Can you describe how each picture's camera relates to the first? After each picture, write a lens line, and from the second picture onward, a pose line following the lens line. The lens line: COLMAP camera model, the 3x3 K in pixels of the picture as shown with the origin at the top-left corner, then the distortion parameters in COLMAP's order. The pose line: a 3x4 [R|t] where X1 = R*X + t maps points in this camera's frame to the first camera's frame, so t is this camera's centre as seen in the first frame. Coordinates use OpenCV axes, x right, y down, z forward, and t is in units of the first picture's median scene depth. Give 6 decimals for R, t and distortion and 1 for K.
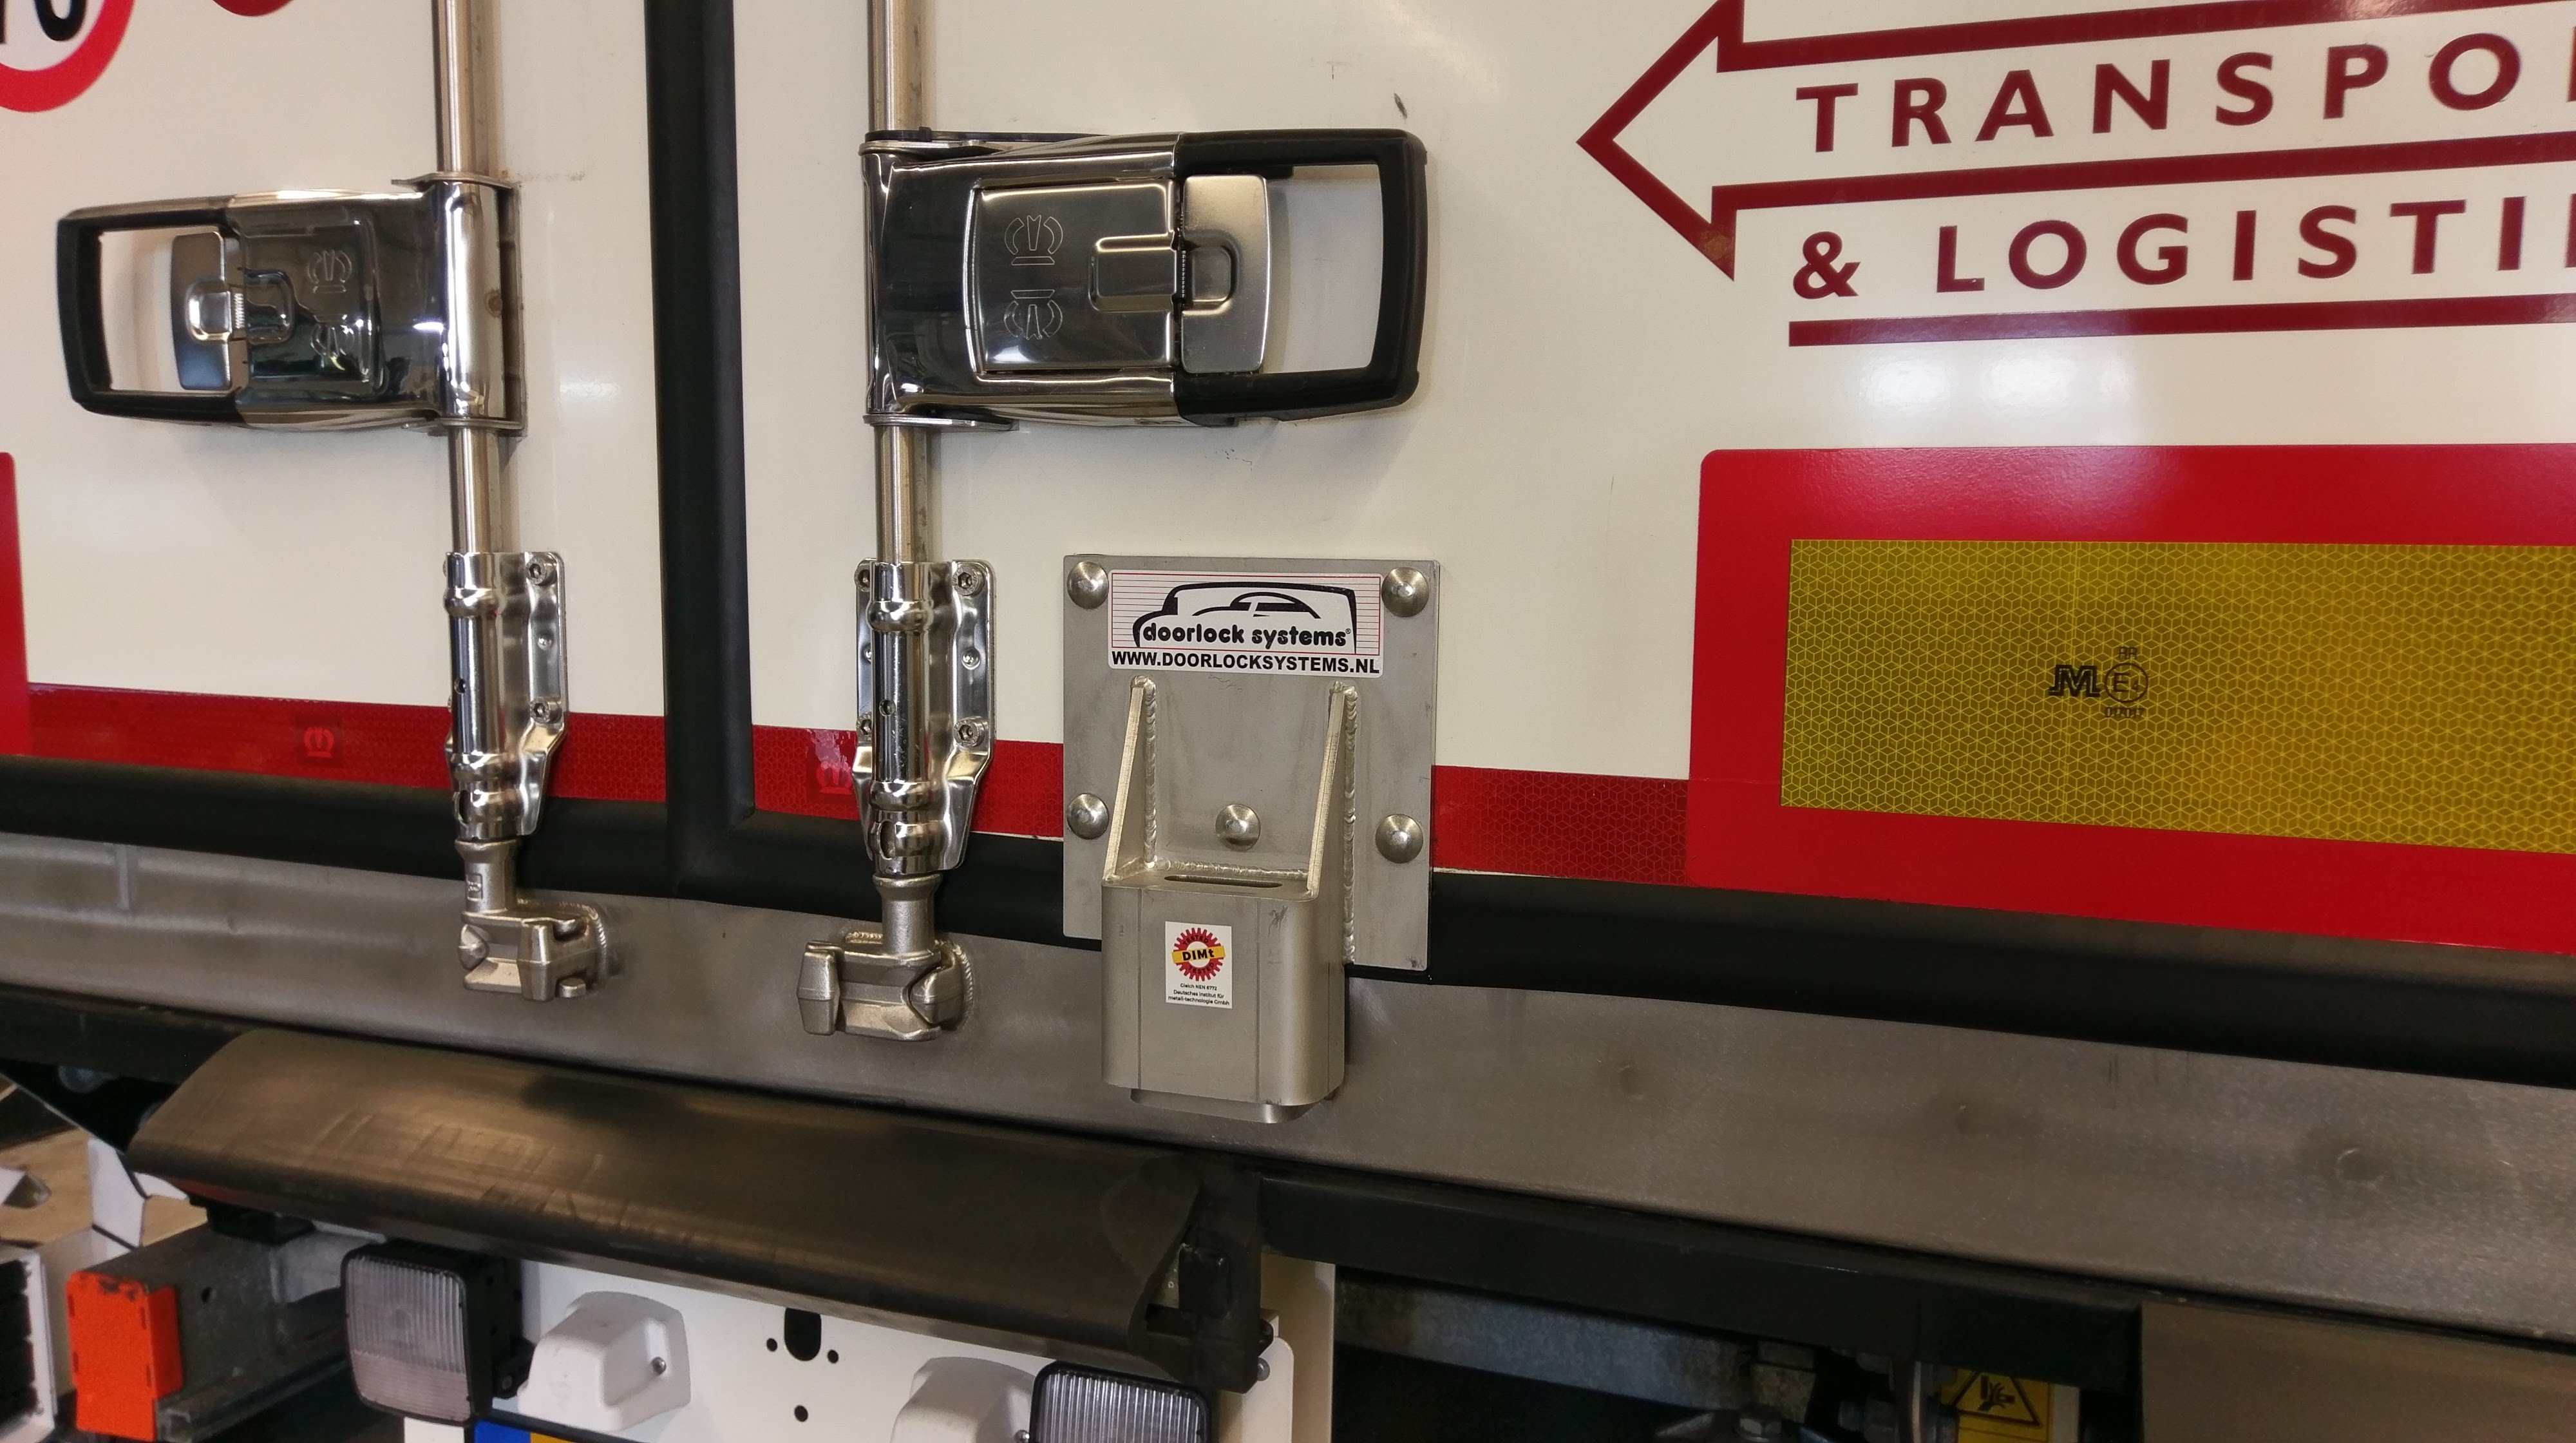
lens RADIAL K [[1877.8, 0, 1288.0], [0, 1877.8, 721.5], [0, 0, 1]] dist [0.056402, -0.083310]
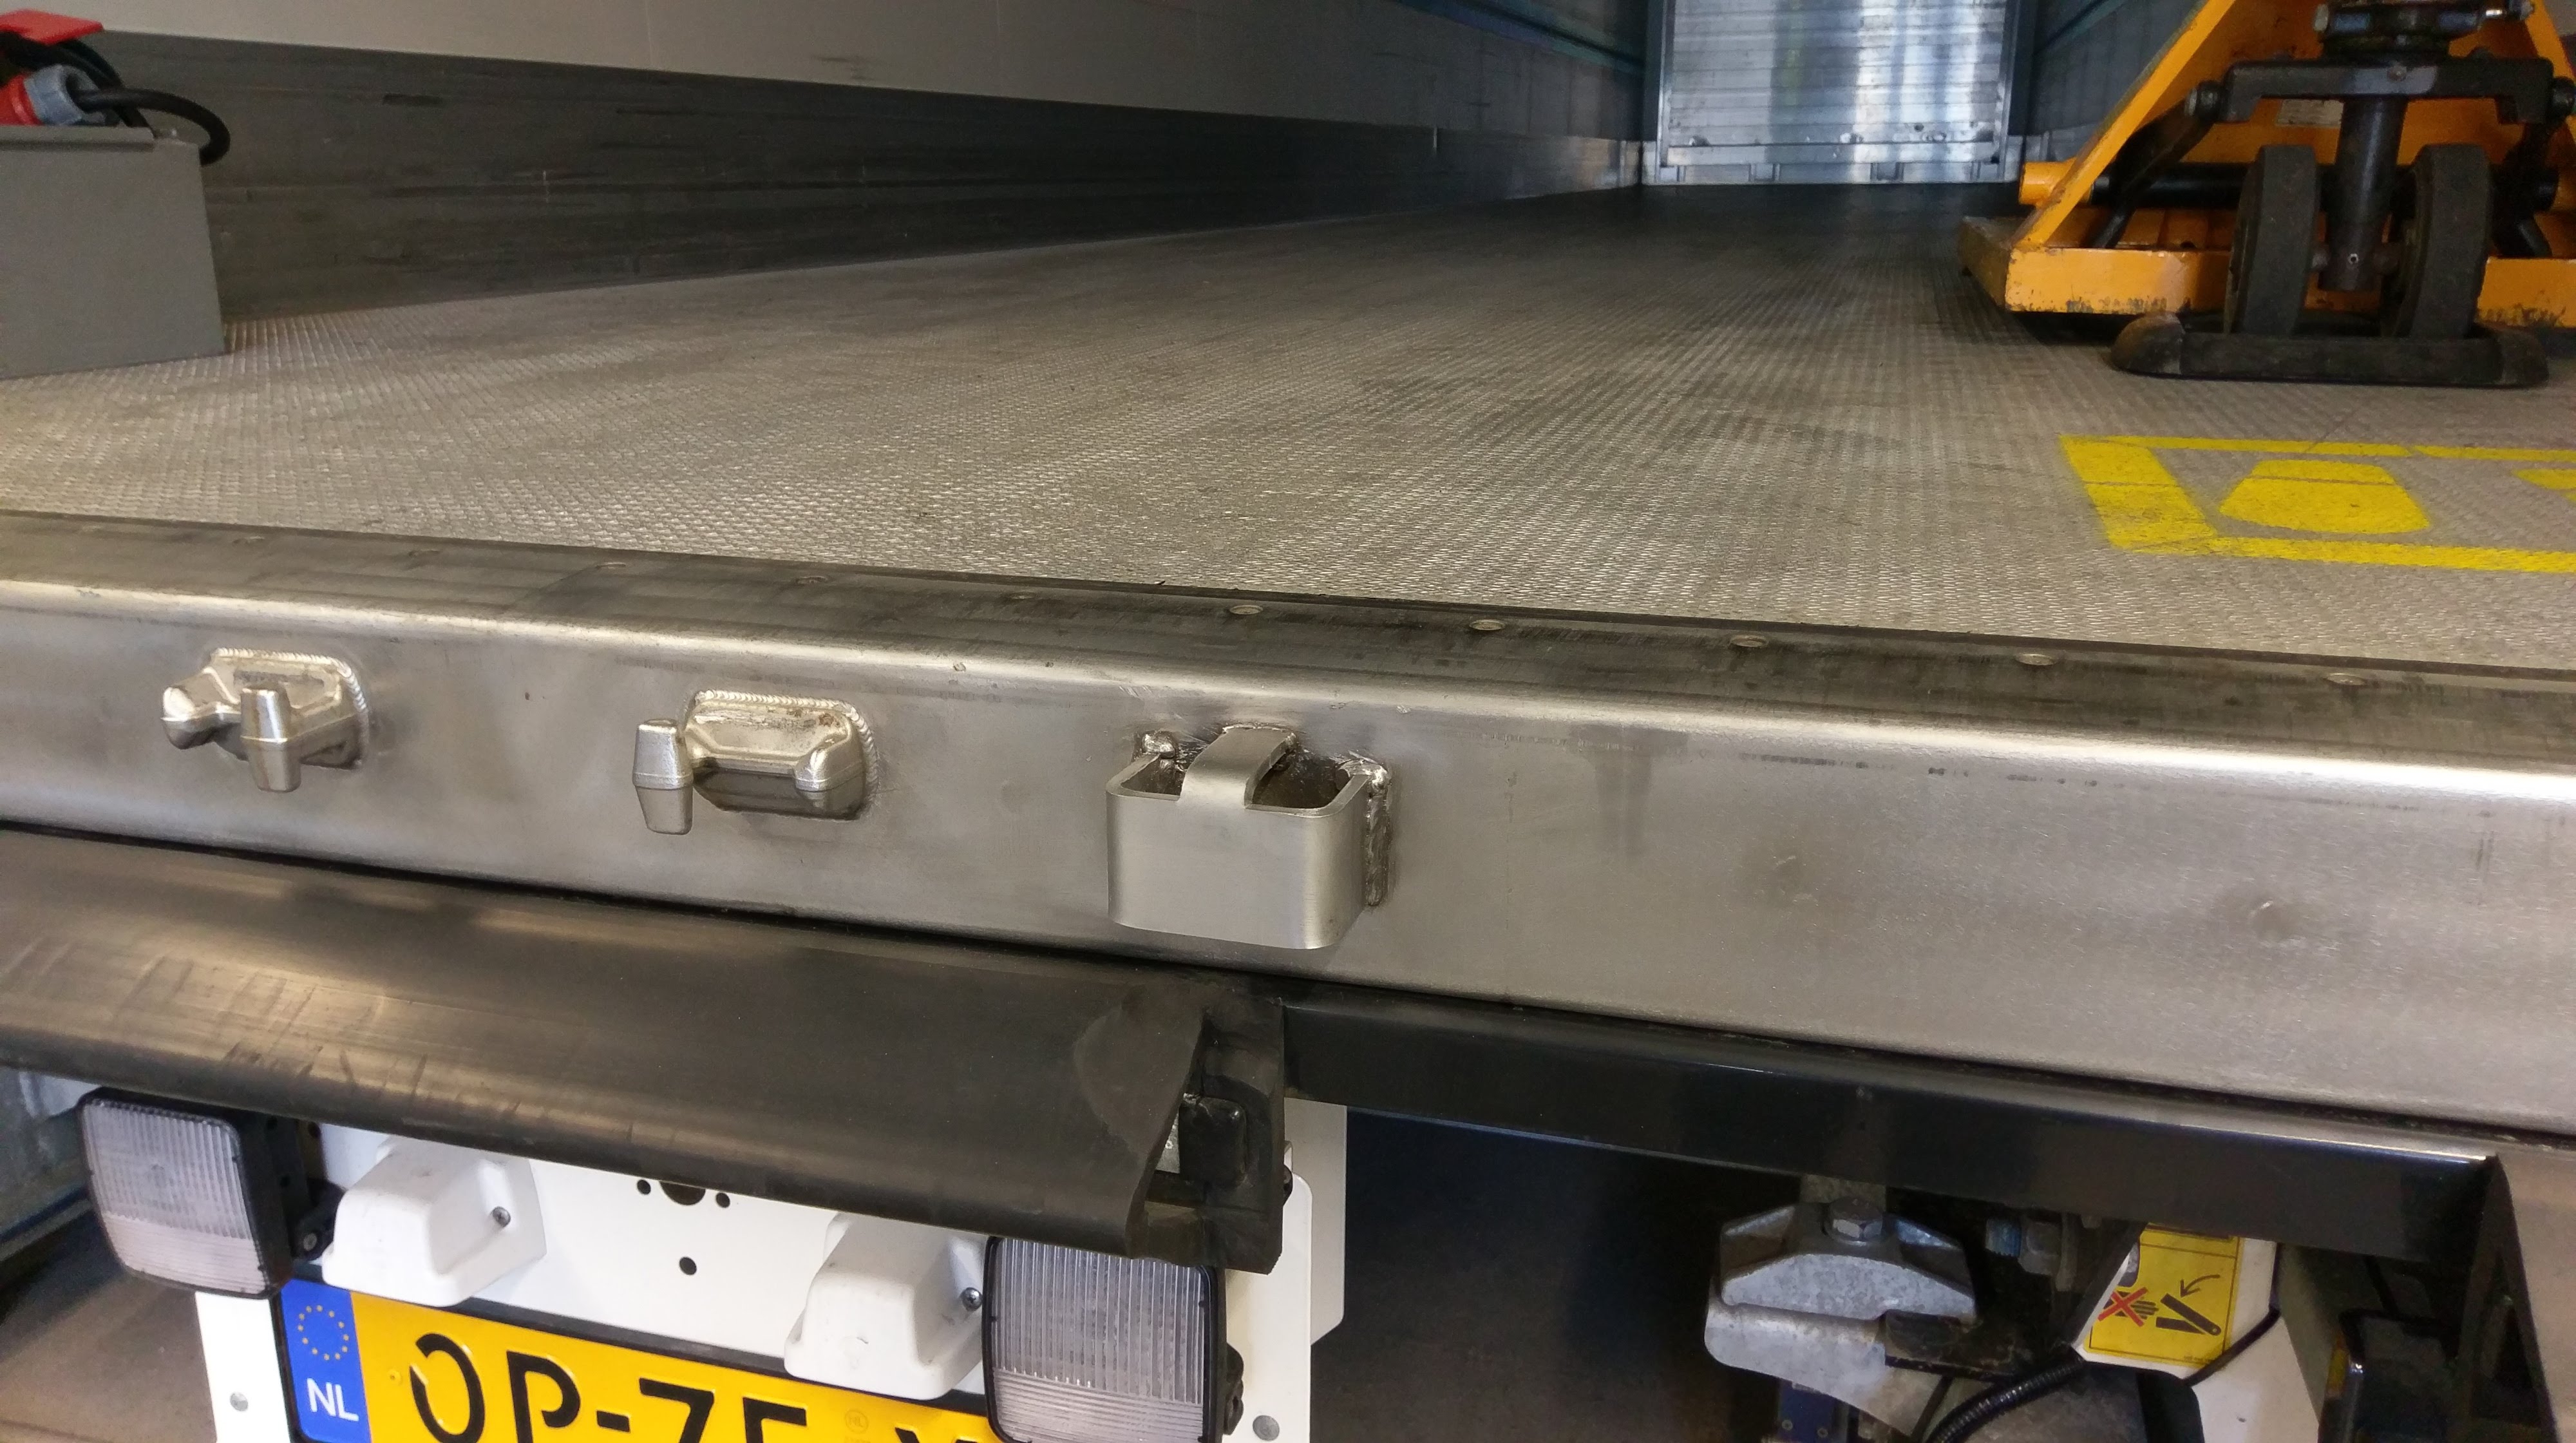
lens RADIAL K [[1877.8, 0, 1288.0], [0, 1877.8, 721.5], [0, 0, 1]] dist [0.056402, -0.083310]
pose [[0.996986, -0.034614, 0.069436, -0.054512], [0.021098, 0.982193, 0.186686, -0.008516], [-0.074662, -0.184659, 0.979963, 0.254431]]
